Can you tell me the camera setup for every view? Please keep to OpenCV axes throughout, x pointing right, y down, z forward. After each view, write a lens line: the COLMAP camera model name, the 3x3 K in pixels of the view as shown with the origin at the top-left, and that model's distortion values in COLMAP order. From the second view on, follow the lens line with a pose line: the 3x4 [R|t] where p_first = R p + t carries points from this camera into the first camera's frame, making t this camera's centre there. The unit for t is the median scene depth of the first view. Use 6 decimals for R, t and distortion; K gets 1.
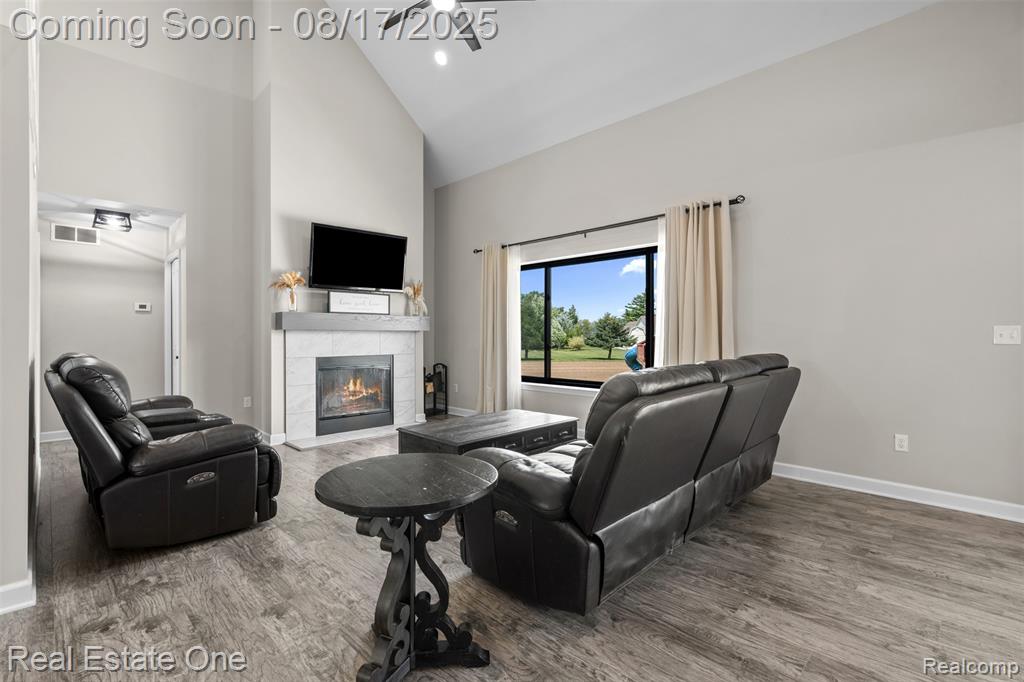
lens RADIAL K [[465.0, 0, 514.2], [0, 465.0, 334.0], [0, 0, 1]] dist [-0.004182, 0.001080]
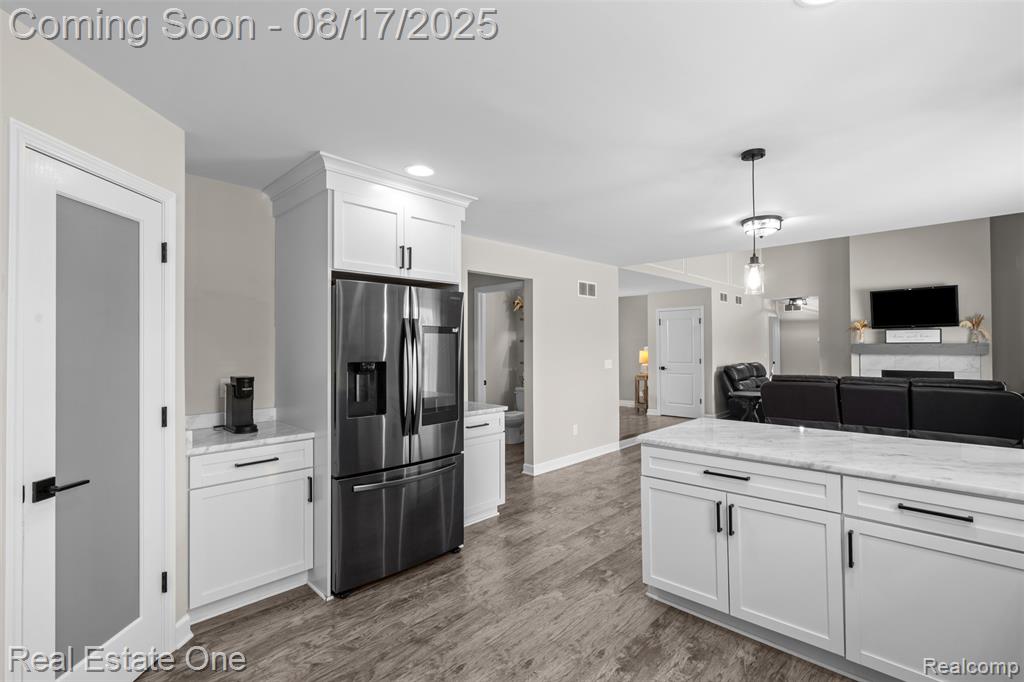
lens RADIAL K [[465.0, 0, 517.3], [0, 465.0, 339.9], [0, 0, 1]] dist [-0.004182, 0.001080]
pose [[0.013535, -0.008975, -0.999868, 1.271901], [0.007743, 0.999931, -0.008871, -0.055255], [0.999878, -0.007622, 0.013603, -0.339361]]
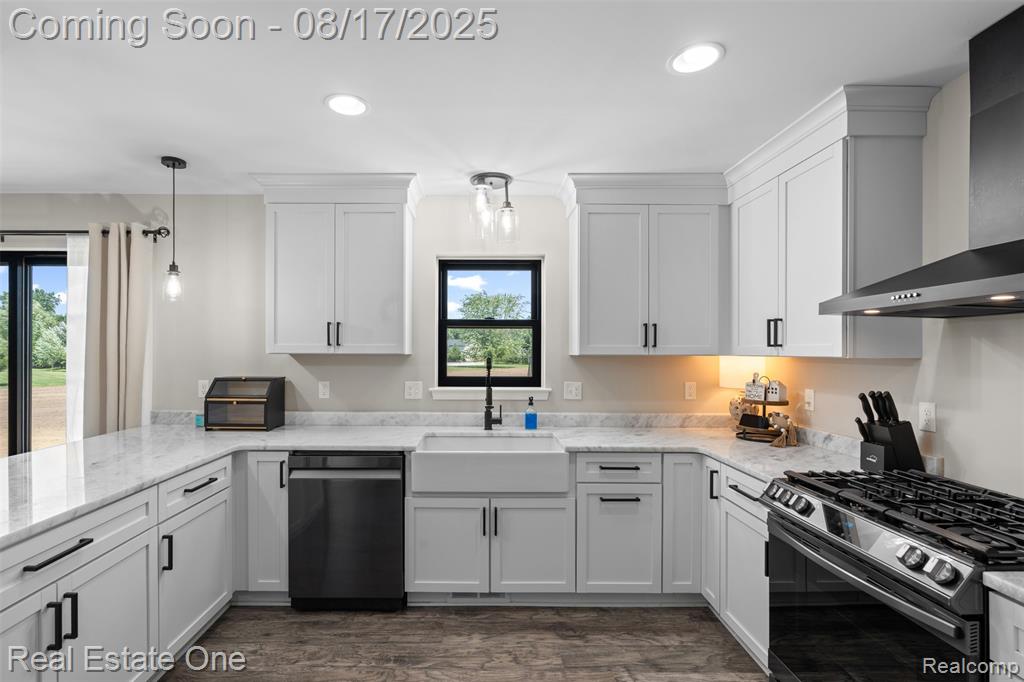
lens RADIAL K [[465.0, 0, 488.3], [0, 465.0, 352.3], [0, 0, 1]] dist [-0.004182, 0.001080]
pose [[0.707424, 0.001497, 0.706788, 0.823393], [-0.007540, 0.999957, 0.005430, -0.054402], [-0.706749, -0.009170, 0.707405, -0.514241]]
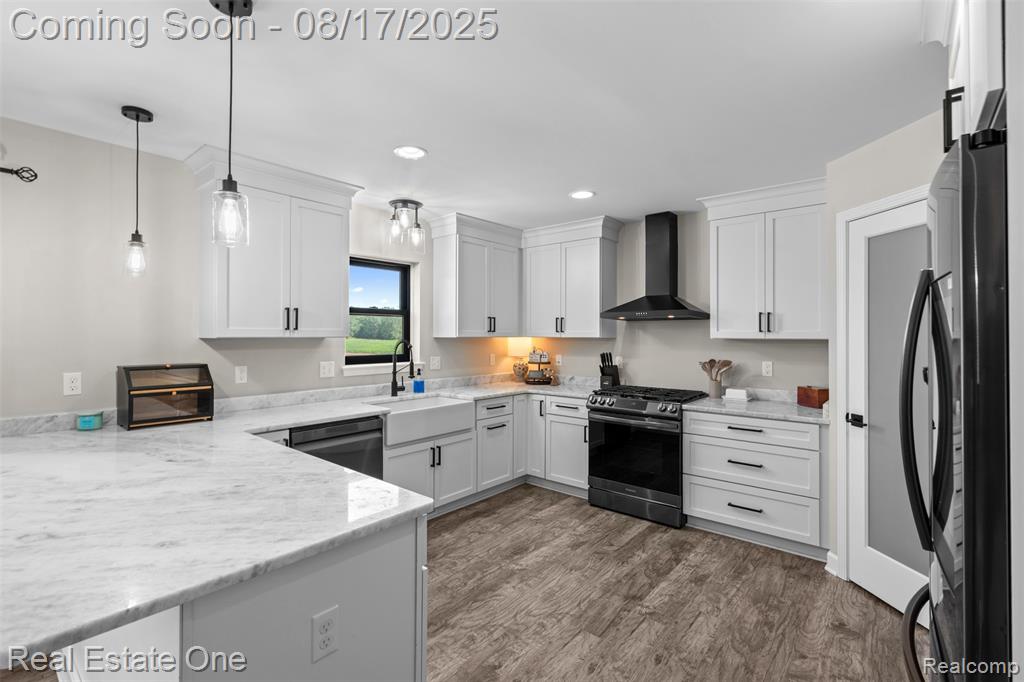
lens RADIAL K [[465.0, 0, 508.4], [0, 465.0, 332.0], [0, 0, 1]] dist [-0.004182, 0.001080]
pose [[-0.077949, 0.006679, 0.996935, 0.481152], [-0.007075, 0.999949, -0.007252, -0.052669], [-0.996932, -0.007618, -0.077898, -0.224710]]
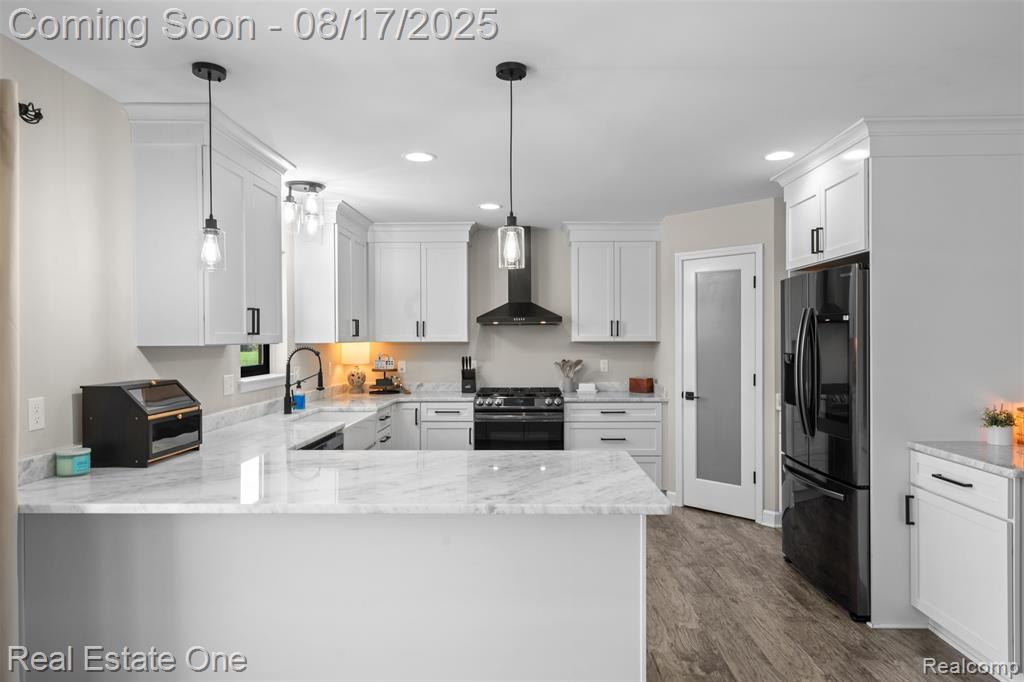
lens RADIAL K [[610.5, 0, 524.3], [0, 610.5, 340.9], [0, 0, 1]] dist [-0.005834, 0.000304]
pose [[-0.699379, 0.000075, 0.714751, 0.438267], [0.000352, 1.000000, 0.000240, -0.051633], [-0.714751, 0.000419, -0.699379, 0.241735]]
